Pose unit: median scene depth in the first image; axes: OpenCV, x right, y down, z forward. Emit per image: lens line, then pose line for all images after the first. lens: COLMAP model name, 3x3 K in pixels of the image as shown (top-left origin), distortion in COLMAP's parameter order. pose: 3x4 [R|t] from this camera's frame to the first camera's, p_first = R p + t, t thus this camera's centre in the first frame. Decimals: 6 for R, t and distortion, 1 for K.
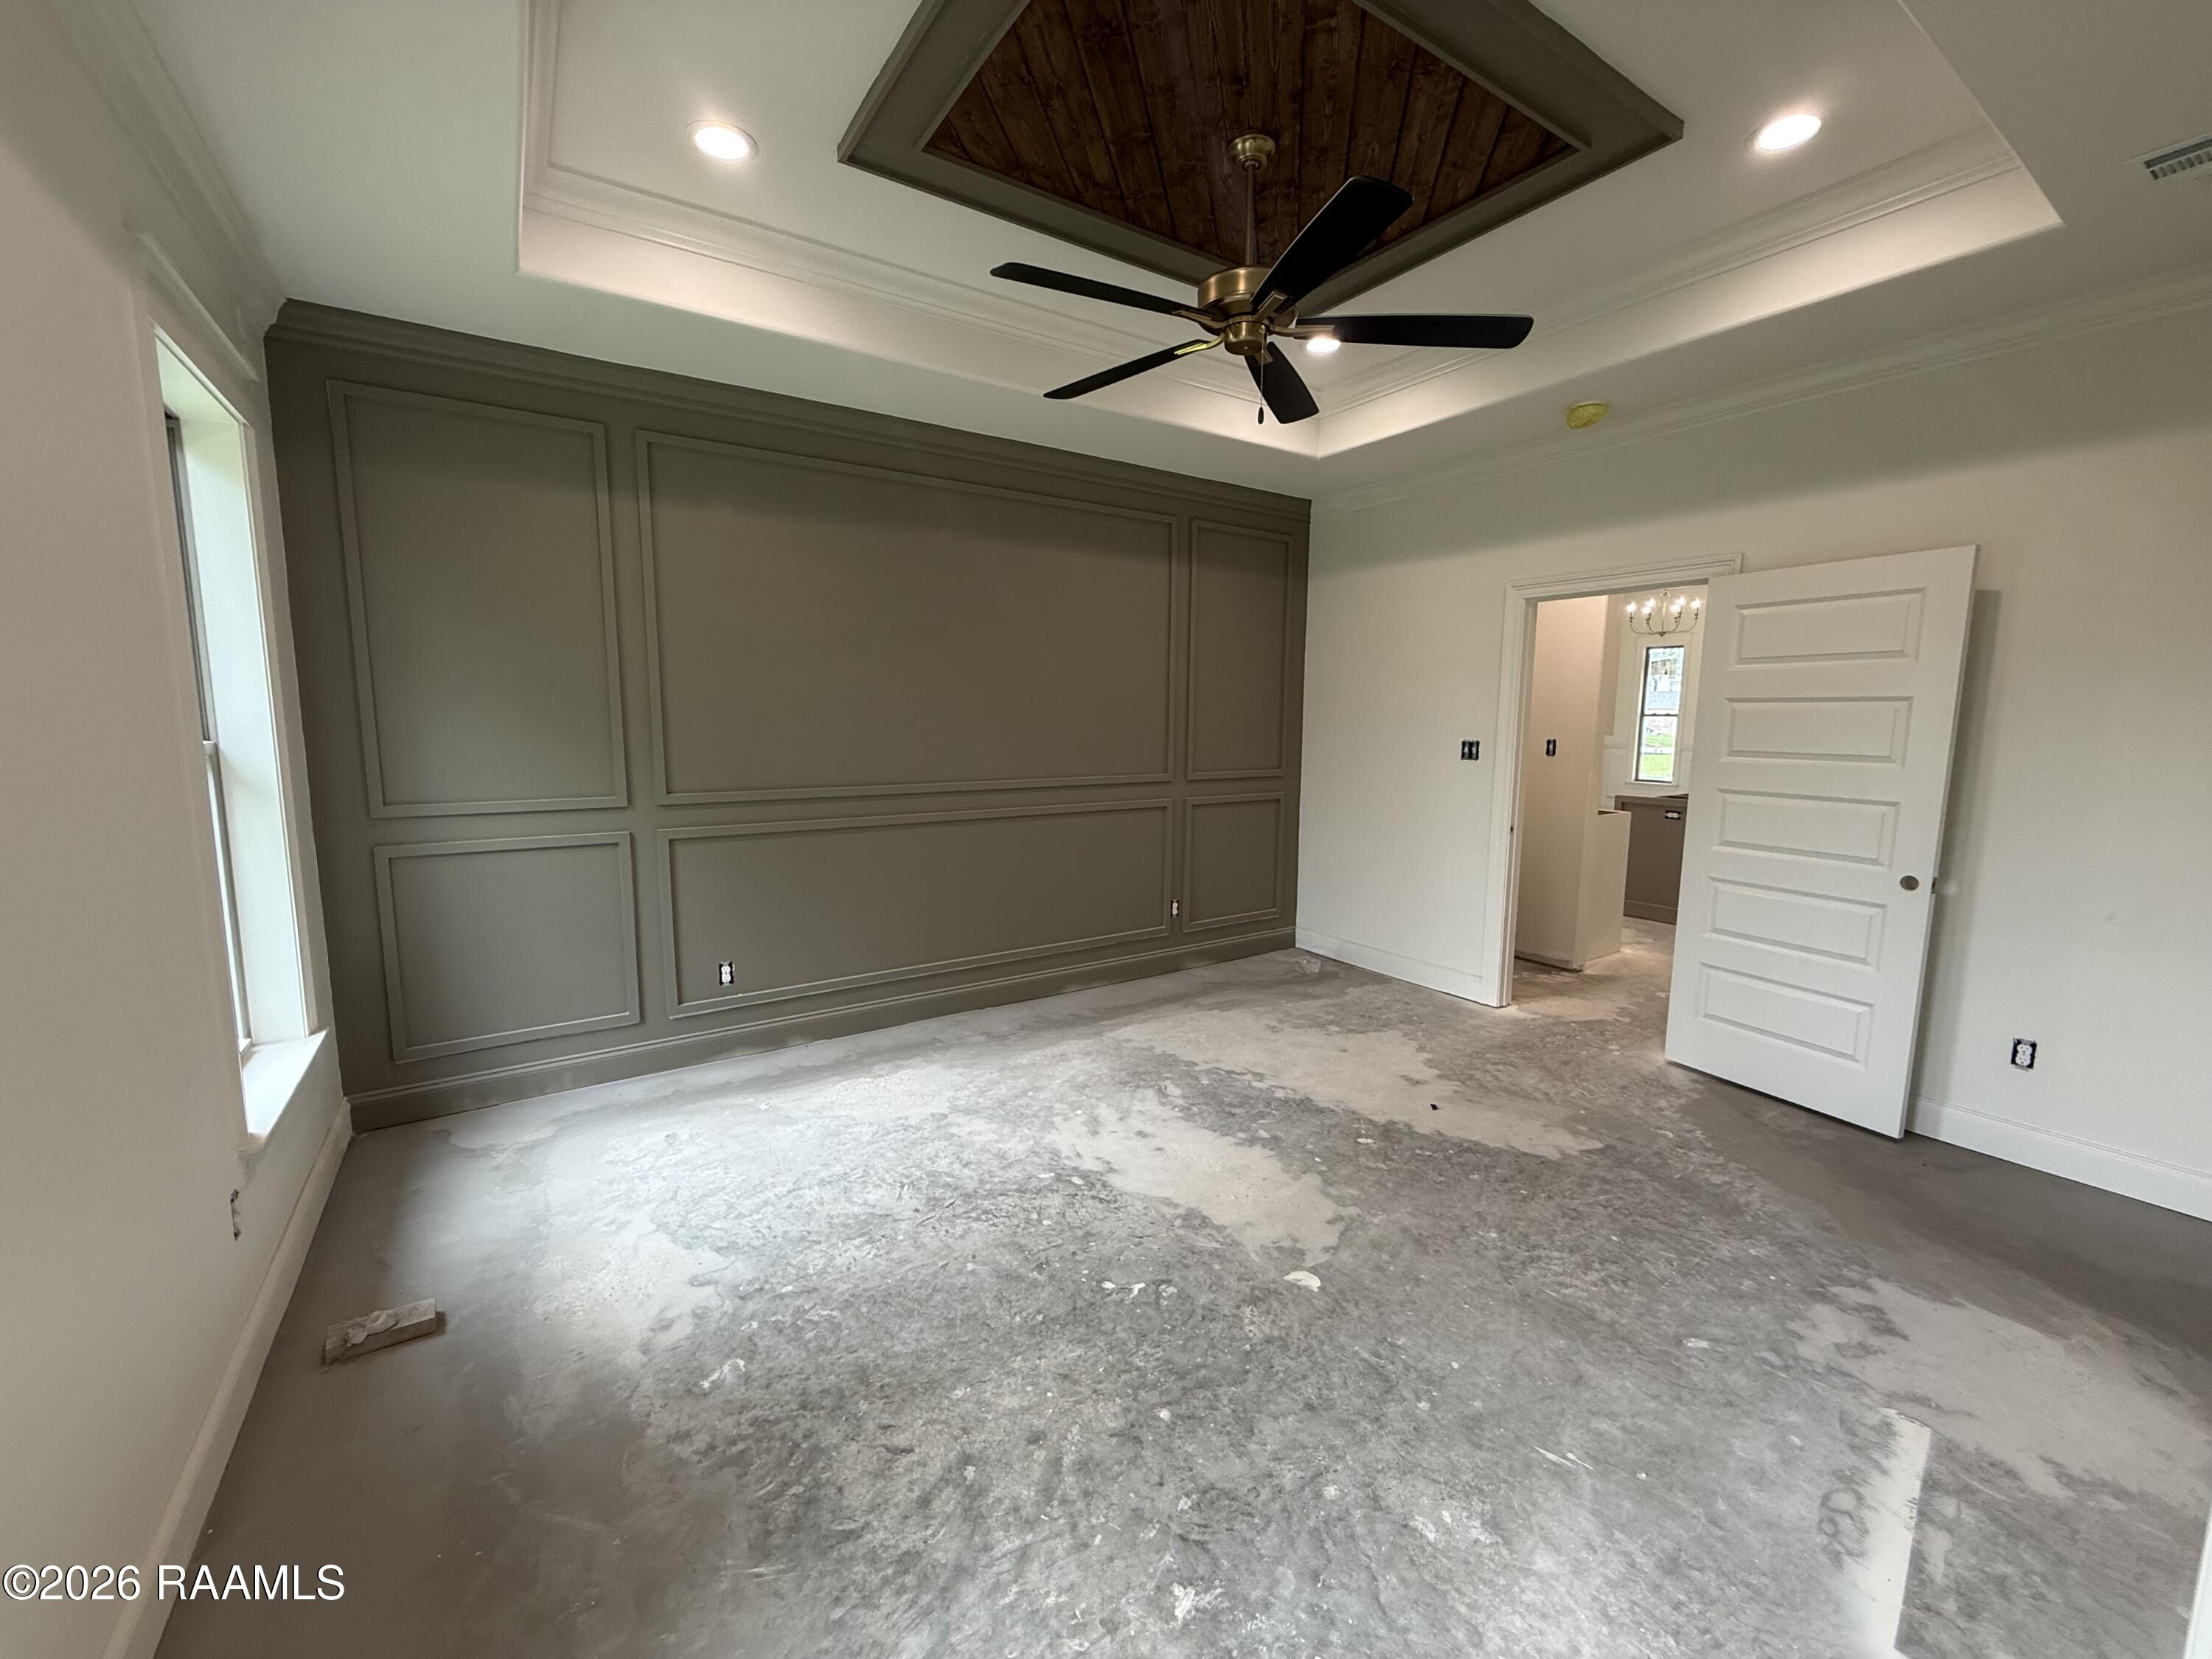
lens RADIAL K [[886.5, 0, 1099.2], [0, 886.5, 825.8], [0, 0, 1]] dist [0.002385, -0.000316]
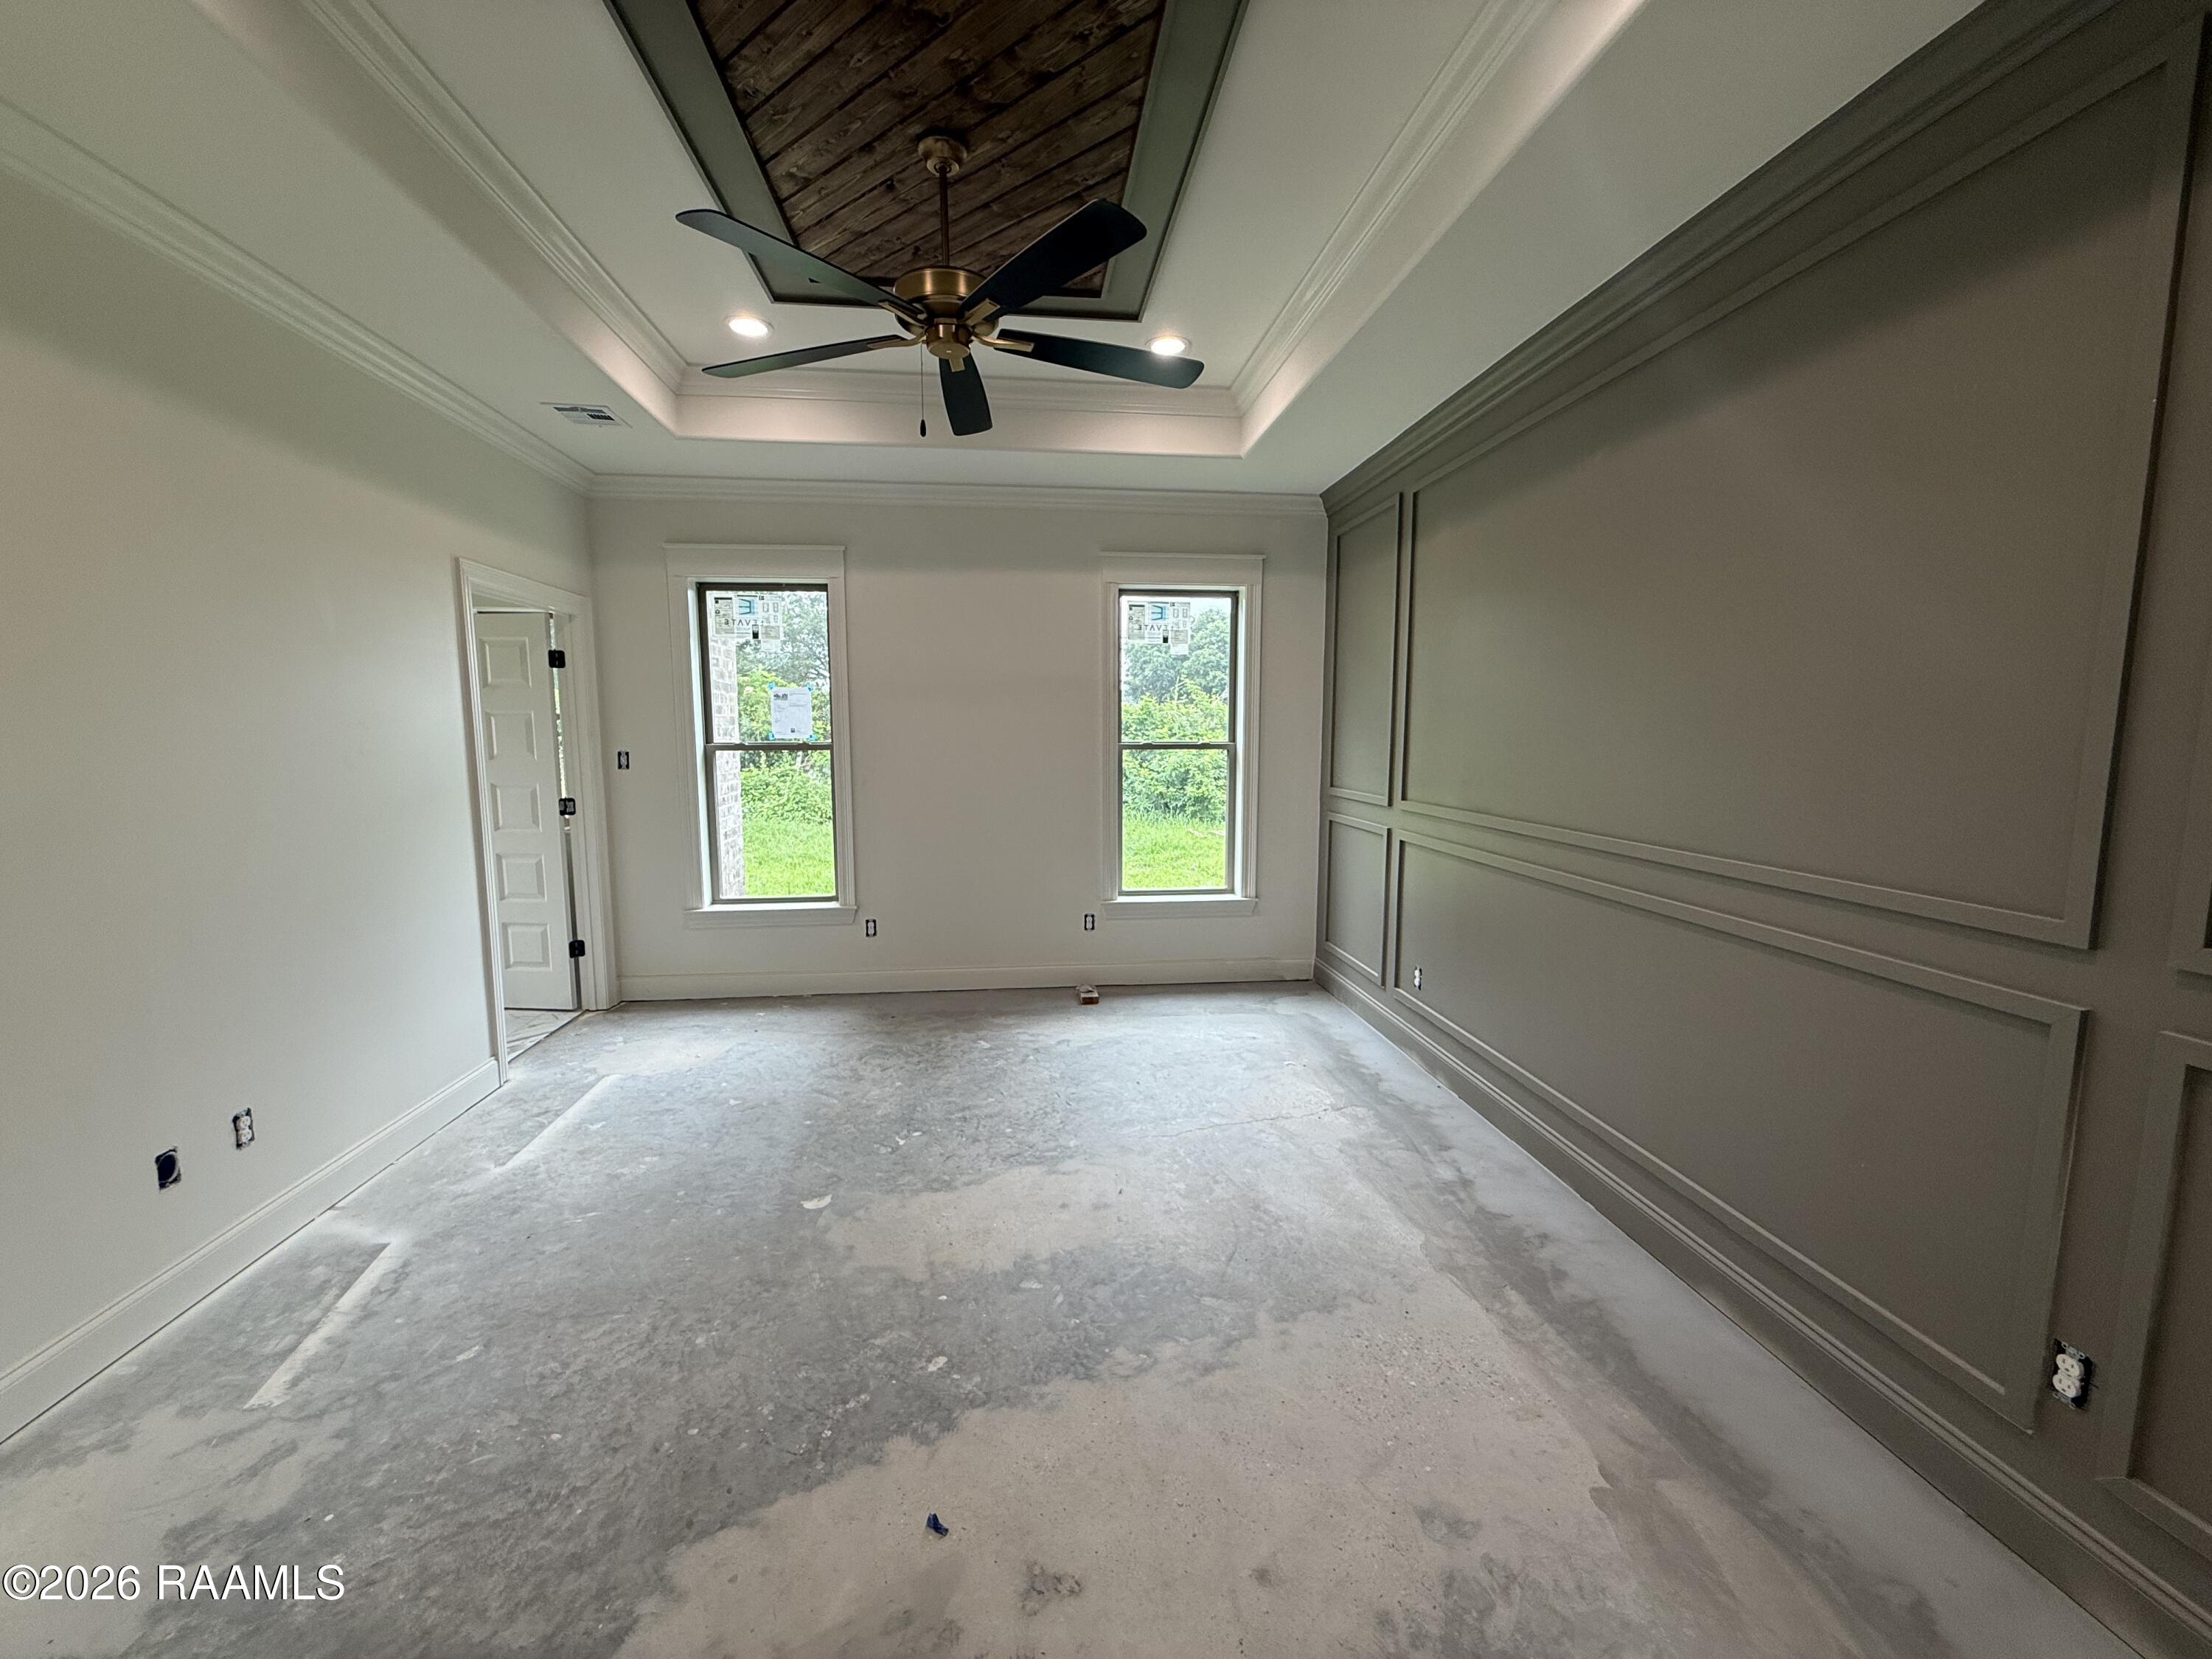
lens RADIAL K [[886.5, 0, 1108.8], [0, 886.5, 827.7], [0, 0, 1]] dist [0.002385, -0.000316]
pose [[-0.457790, 0.094648, -0.884008, 1.013494], [-0.113956, 0.979869, 0.163924, -0.212347], [0.881727, 0.175780, -0.437788, 1.704464]]
